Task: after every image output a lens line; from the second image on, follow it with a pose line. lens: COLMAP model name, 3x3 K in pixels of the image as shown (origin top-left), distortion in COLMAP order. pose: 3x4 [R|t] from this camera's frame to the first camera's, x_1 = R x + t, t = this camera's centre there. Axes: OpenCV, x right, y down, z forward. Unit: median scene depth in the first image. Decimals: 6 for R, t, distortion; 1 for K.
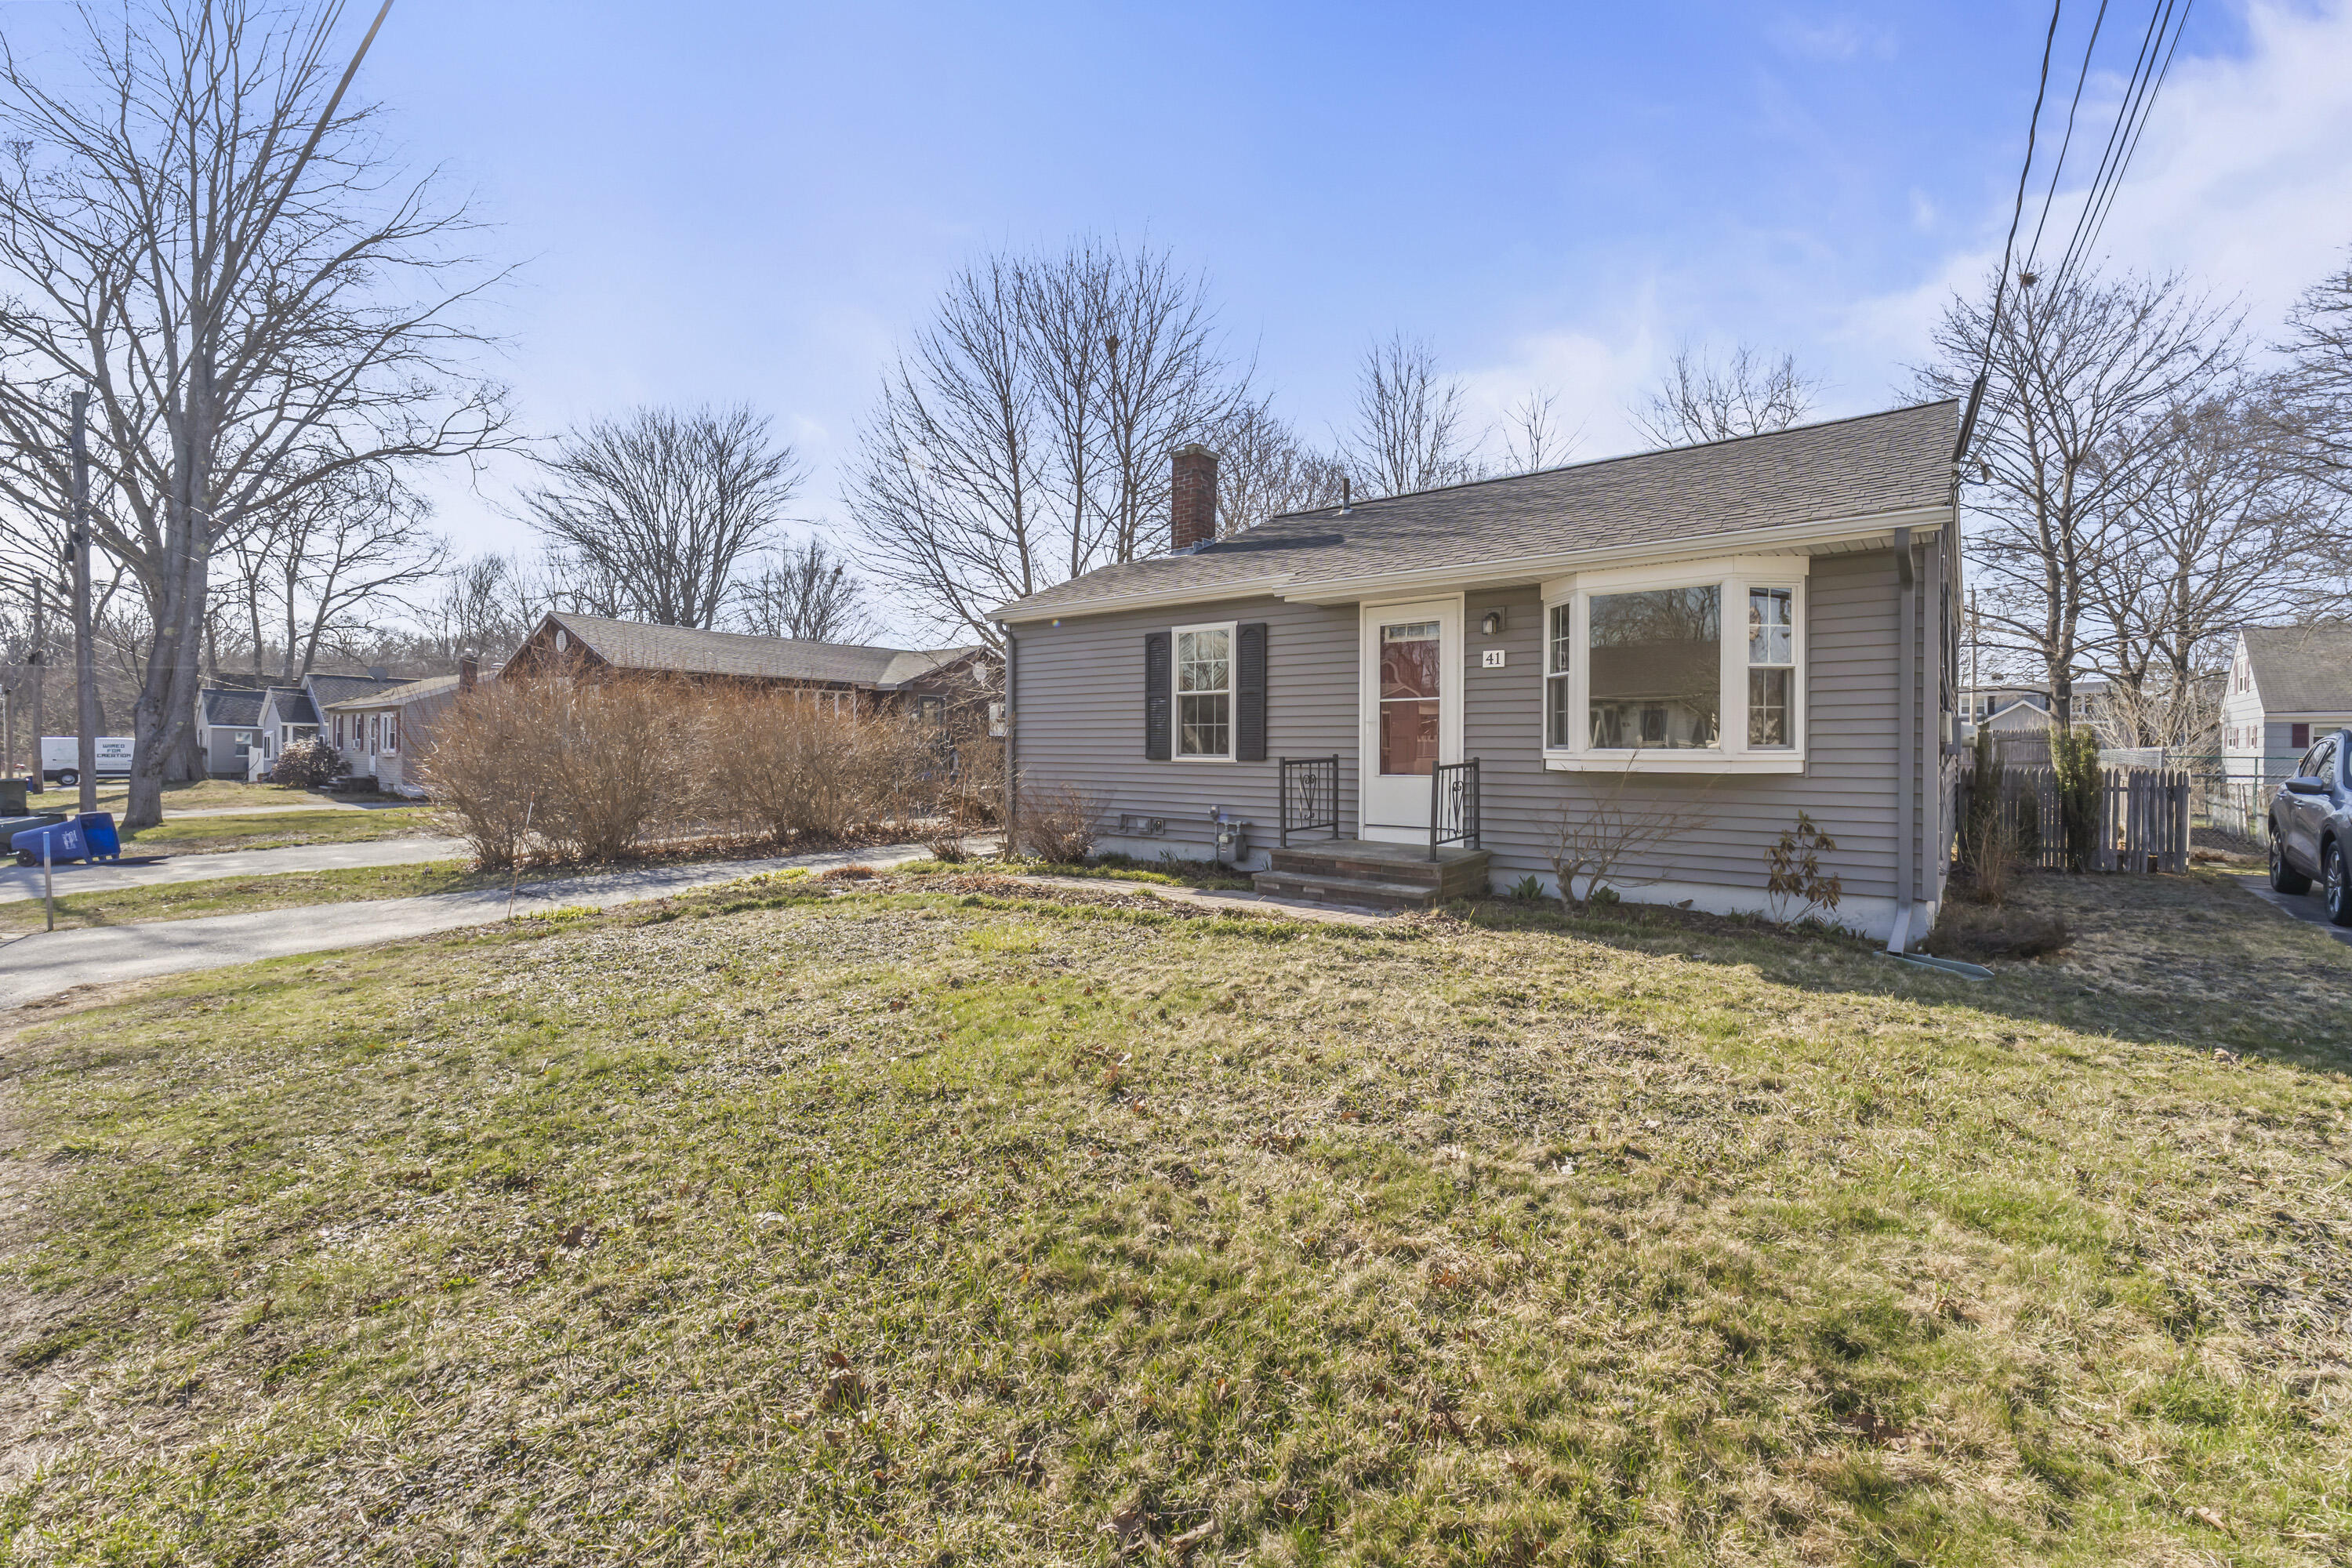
lens RADIAL K [[985.4, 0, 1179.7], [0, 985.4, 767.5], [0, 0, 1]] dist [-0.000506, 0.000002]
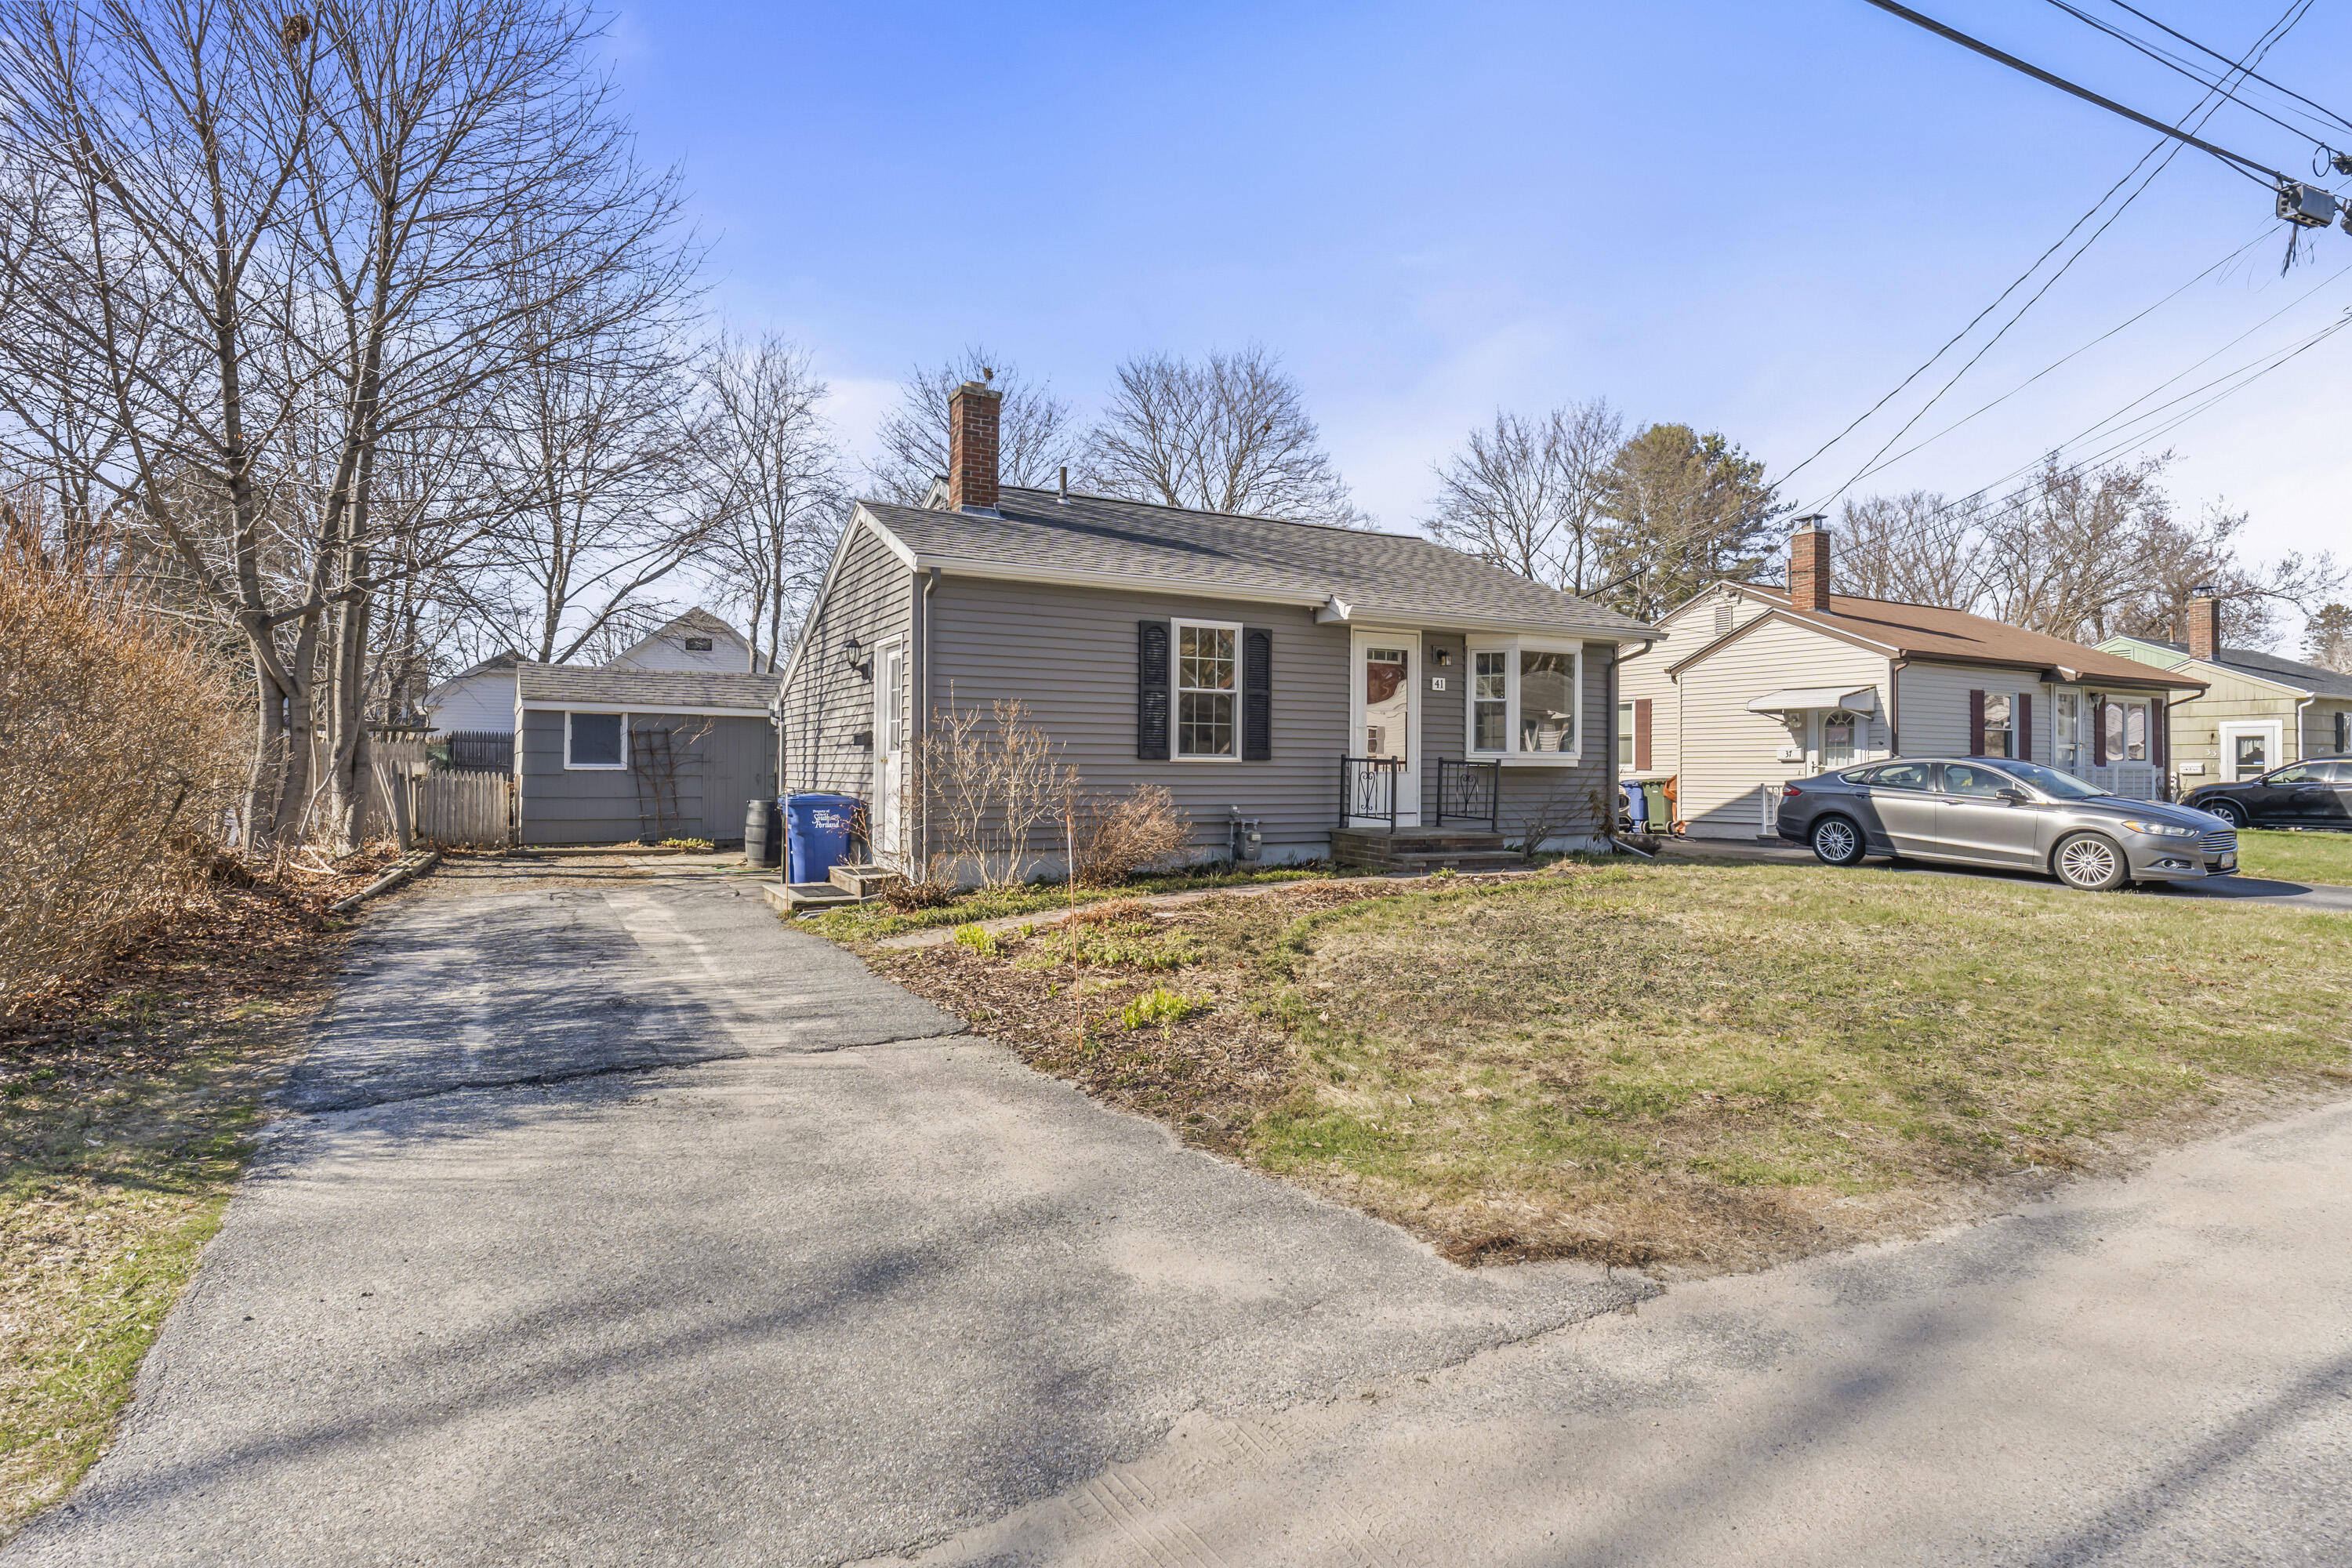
lens RADIAL K [[1233.5, 0, 1181.6], [0, 1233.5, 784.8], [0, 0, 1]] dist [0.000112, -0.000223]
pose [[0.368298, -0.014638, 0.929593, -1.169333], [0.012696, 0.999862, 0.010714, 0.004429], [-0.929621, 0.007856, 0.368433, 0.594887]]
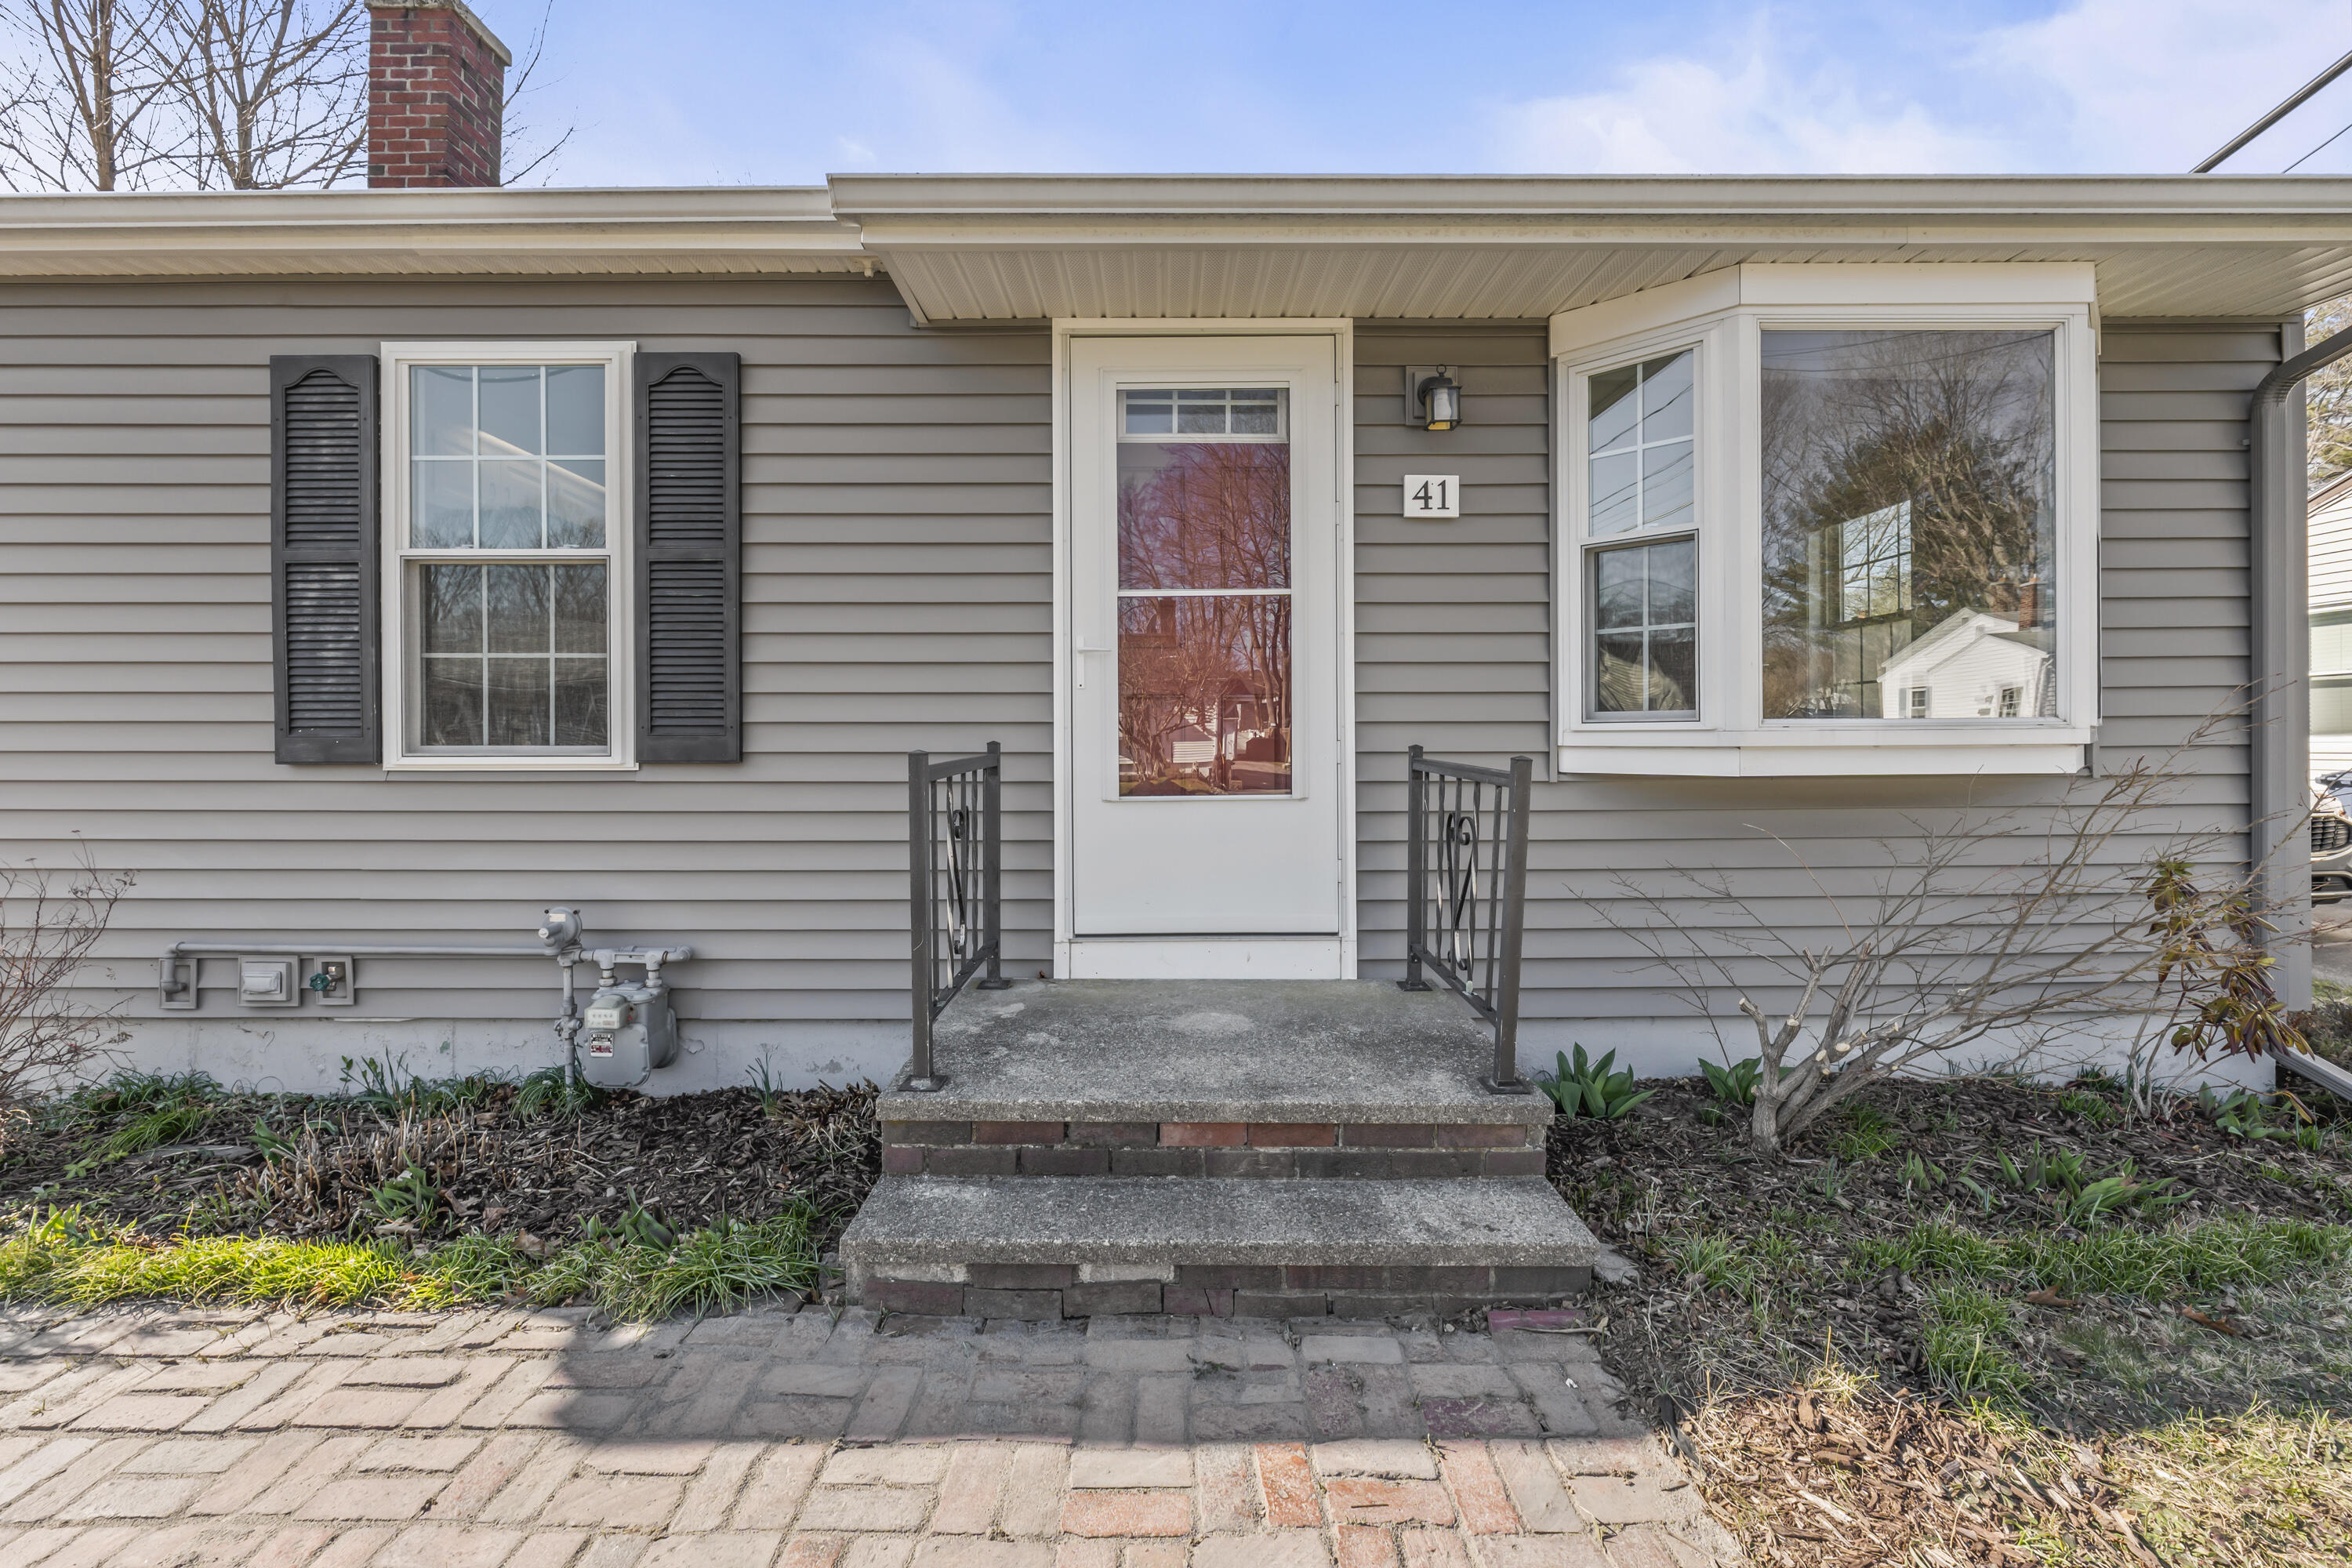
lens RADIAL K [[1001.9, 0, 1169.9], [0, 1001.9, 730.7], [0, 0, 1]] dist [-0.003724, -0.000164]
pose [[0.777987, -0.011062, 0.628183, -0.014271], [0.016916, 0.999851, -0.003344, -0.014045], [-0.628053, 0.013228, 0.778058, 0.635526]]
